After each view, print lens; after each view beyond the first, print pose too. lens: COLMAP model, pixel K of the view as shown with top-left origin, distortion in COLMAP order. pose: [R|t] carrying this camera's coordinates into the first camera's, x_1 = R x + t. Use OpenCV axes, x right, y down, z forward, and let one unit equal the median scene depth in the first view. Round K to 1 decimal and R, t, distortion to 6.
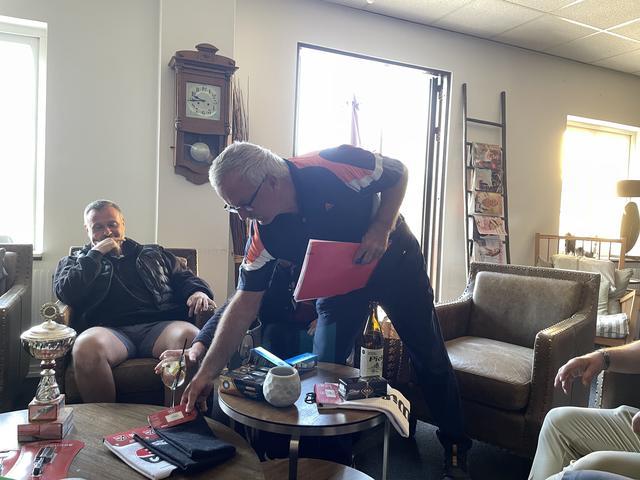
lens RADIAL K [[480.6, 0, 316.5], [0, 480.6, 235.9], [0, 0, 1]] dist [0.092495, -0.117151]
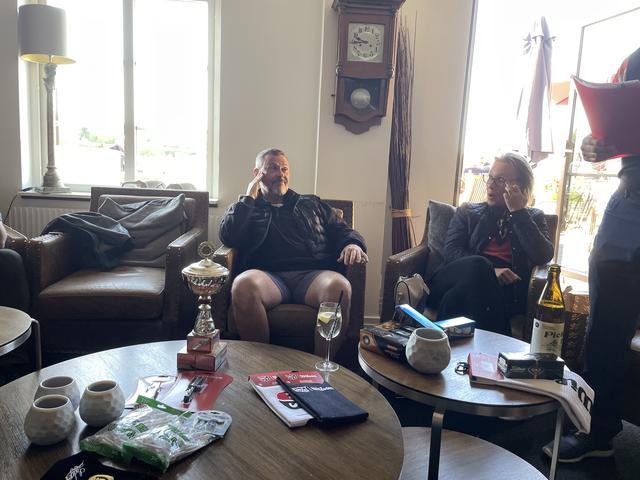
lens RADIAL K [[480.6, 0, 317.0], [0, 480.6, 235.2], [0, 0, 1]] dist [0.092495, -0.117151]
pose [[0.941865, 0.049801, -0.332280, 0.009197], [-0.022769, 0.996142, 0.084756, 0.015767], [0.335218, -0.072263, 0.939365, 0.058739]]
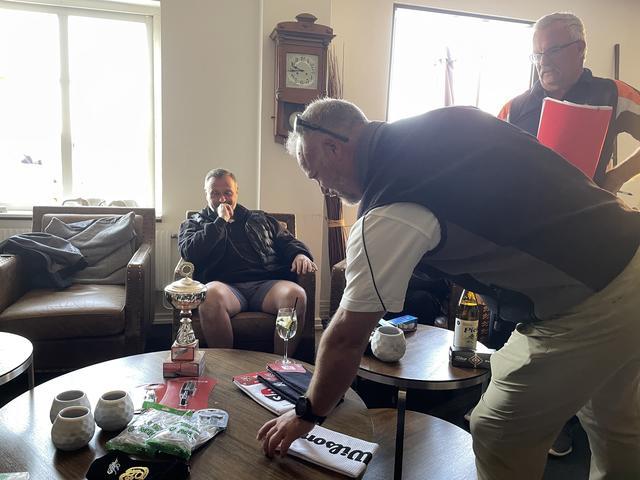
lens RADIAL K [[480.6, 0, 316.2], [0, 480.6, 238.0], [0, 0, 1]] dist [0.092495, -0.117151]
pose [[0.985867, 0.018386, -0.166517, -0.024520], [-0.004221, 0.996370, 0.085027, -0.010754], [0.167476, -0.083123, 0.982366, -0.041829]]
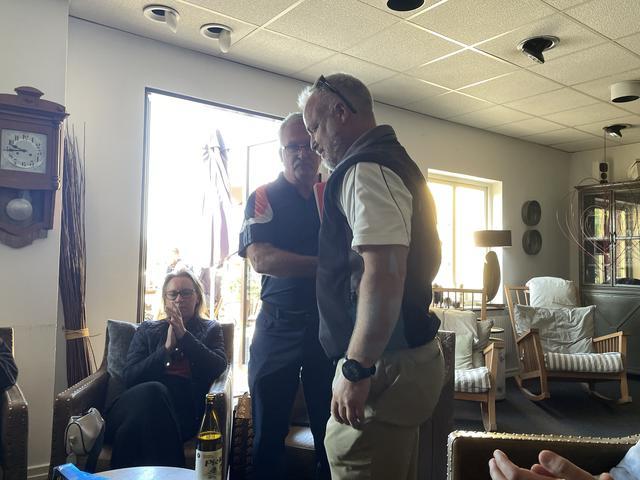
lens RADIAL K [[526.7, 0, 315.9], [0, 526.7, 237.3], [0, 0, 1]] dist [0.093750, -0.119588]
pose [[0.973341, -0.015445, 0.228843, 0.046961], [0.035500, 0.995852, -0.083780, -0.030888], [-0.226600, 0.089671, 0.969851, -0.011134]]
